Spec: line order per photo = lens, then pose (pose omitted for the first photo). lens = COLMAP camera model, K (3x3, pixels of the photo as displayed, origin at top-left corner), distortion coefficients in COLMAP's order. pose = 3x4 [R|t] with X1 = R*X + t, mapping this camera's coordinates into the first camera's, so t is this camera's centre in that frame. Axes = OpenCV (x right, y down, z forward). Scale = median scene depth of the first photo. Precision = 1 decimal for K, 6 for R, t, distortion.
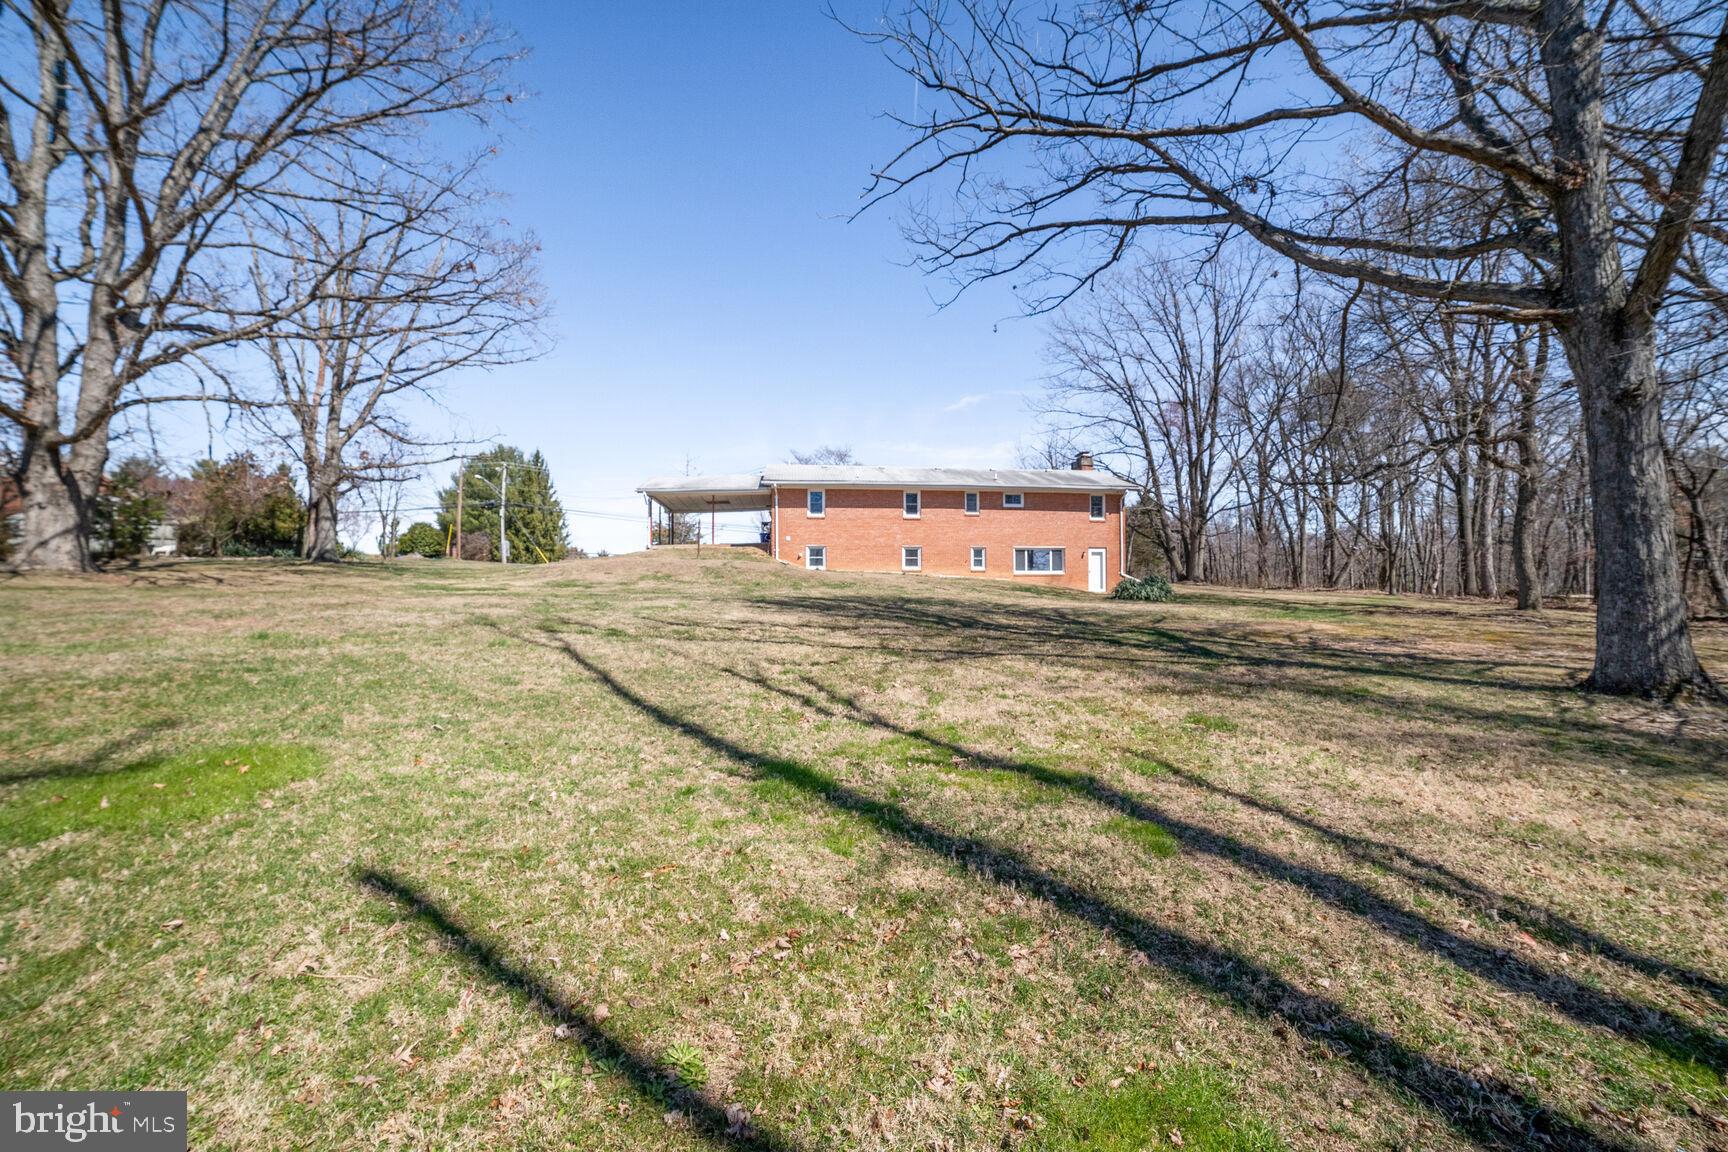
lens RADIAL K [[725.0, 0, 864.0], [0, 725.0, 576.0], [0, 0, 1]] dist [-0.037199, 0.000286]
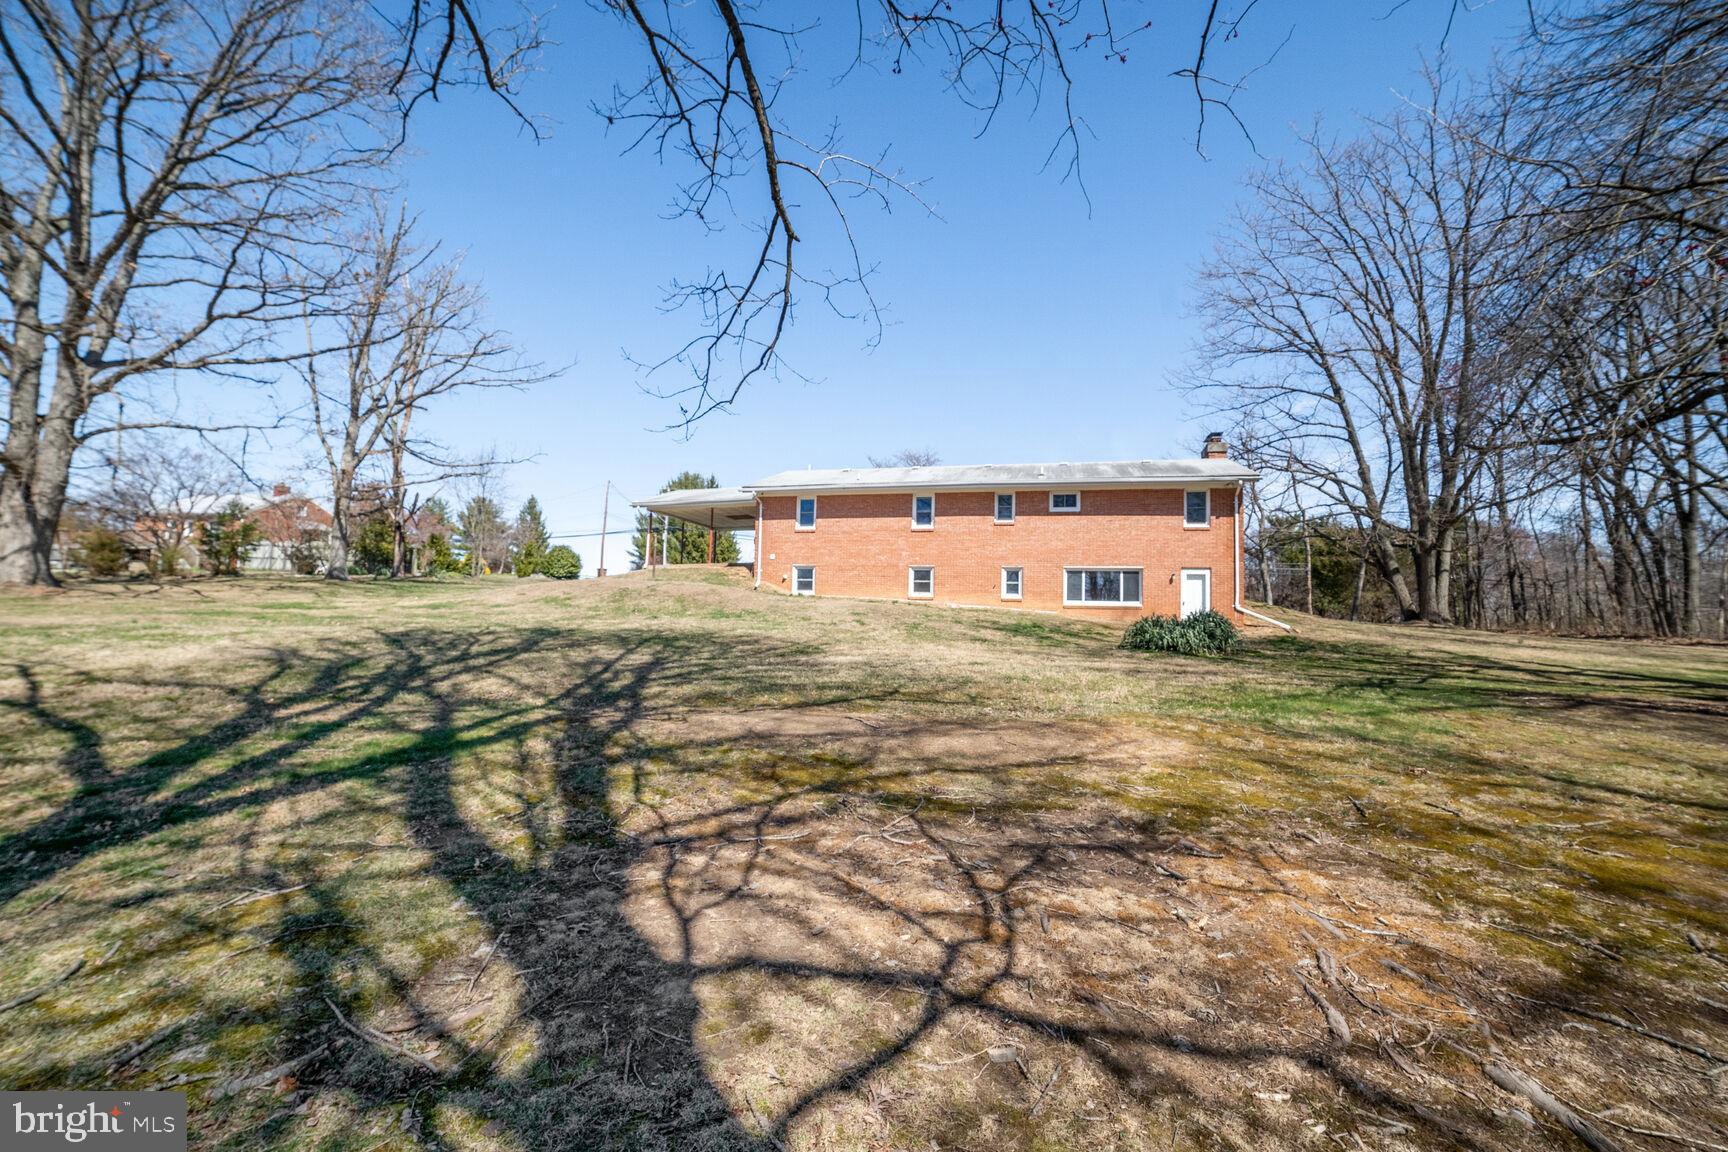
lens RADIAL K [[725.0, 0, 864.0], [0, 725.0, 576.0], [0, 0, 1]] dist [-0.037199, 0.000286]
pose [[0.924666, 0.004853, -0.380748, 0.298200], [-0.018641, 0.999297, -0.032532, -0.004566], [0.380322, 0.037179, 0.924106, 0.269147]]
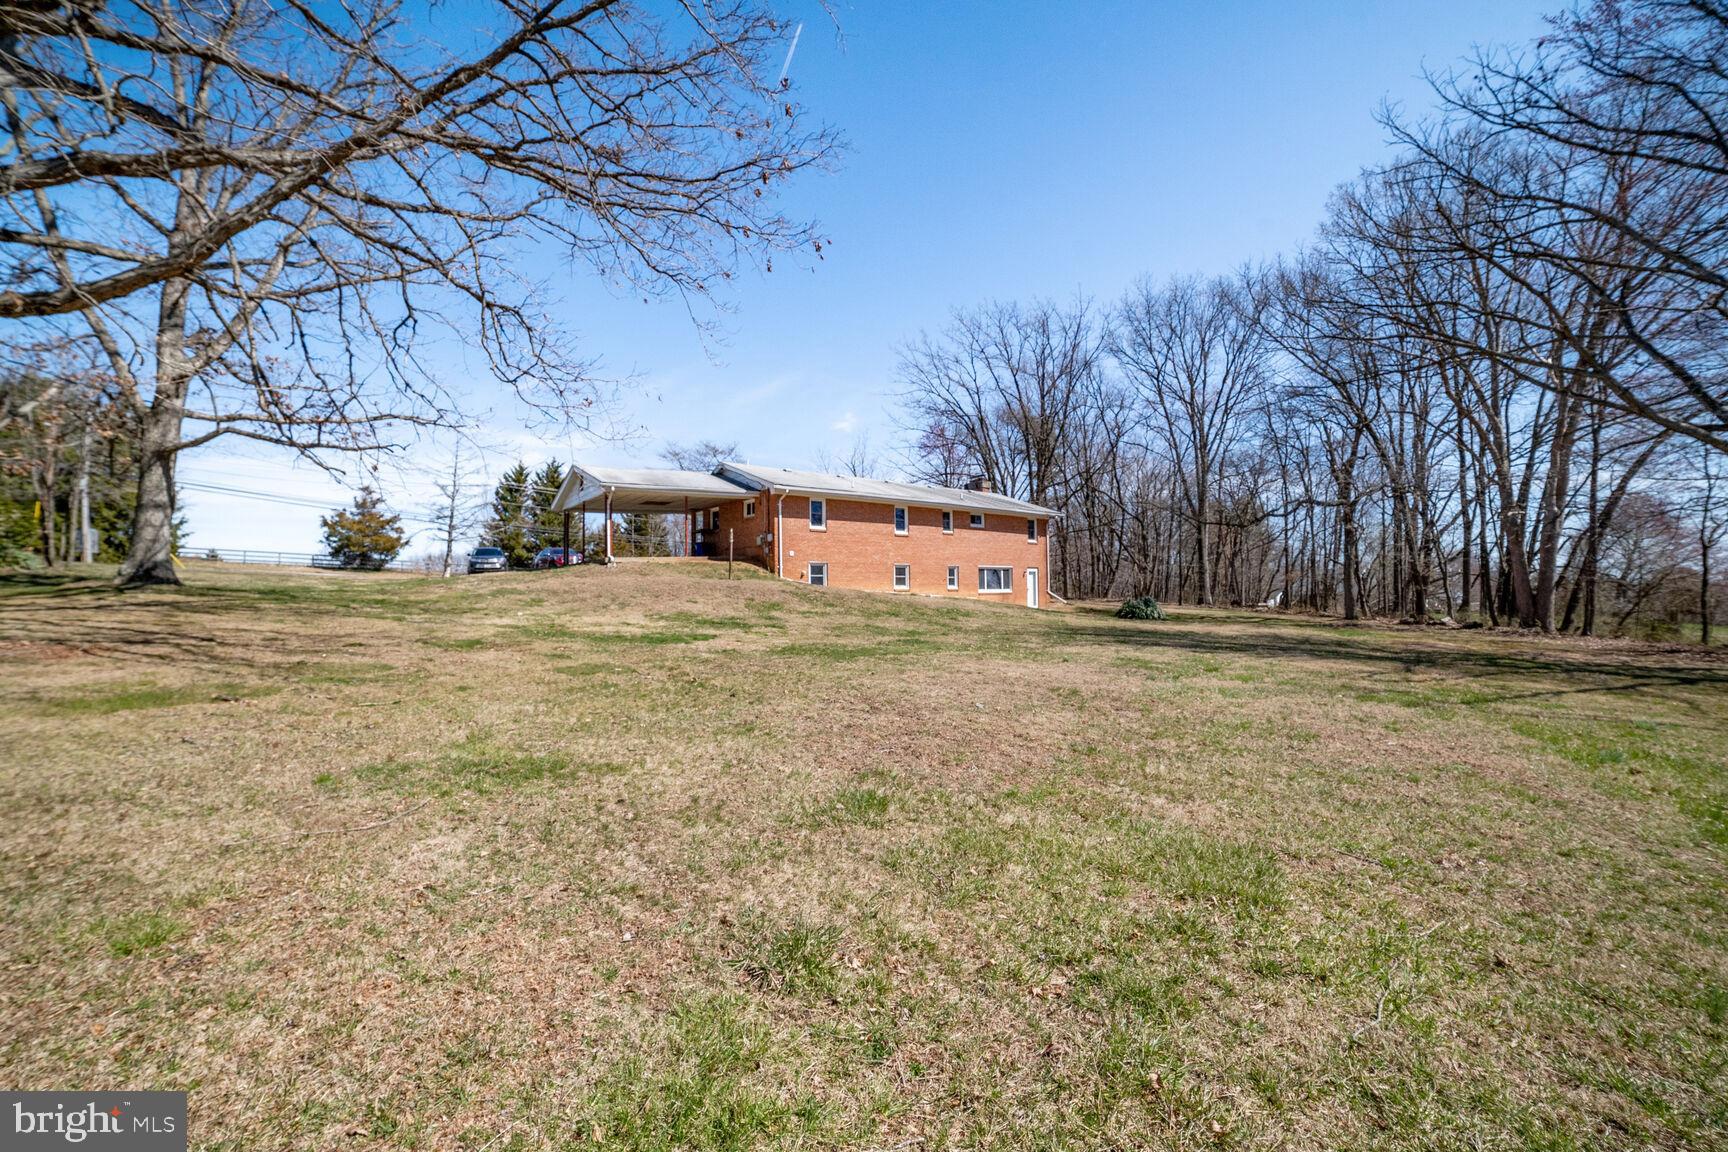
lens RADIAL K [[725.0, 0, 864.0], [0, 725.0, 576.0], [0, 0, 1]] dist [-0.037199, 0.000286]
pose [[0.851527, 0.006922, 0.524266, -0.471341], [-0.008091, 0.999967, -0.000061, -0.025082], [-0.524249, -0.004190, 0.851555, 0.212367]]
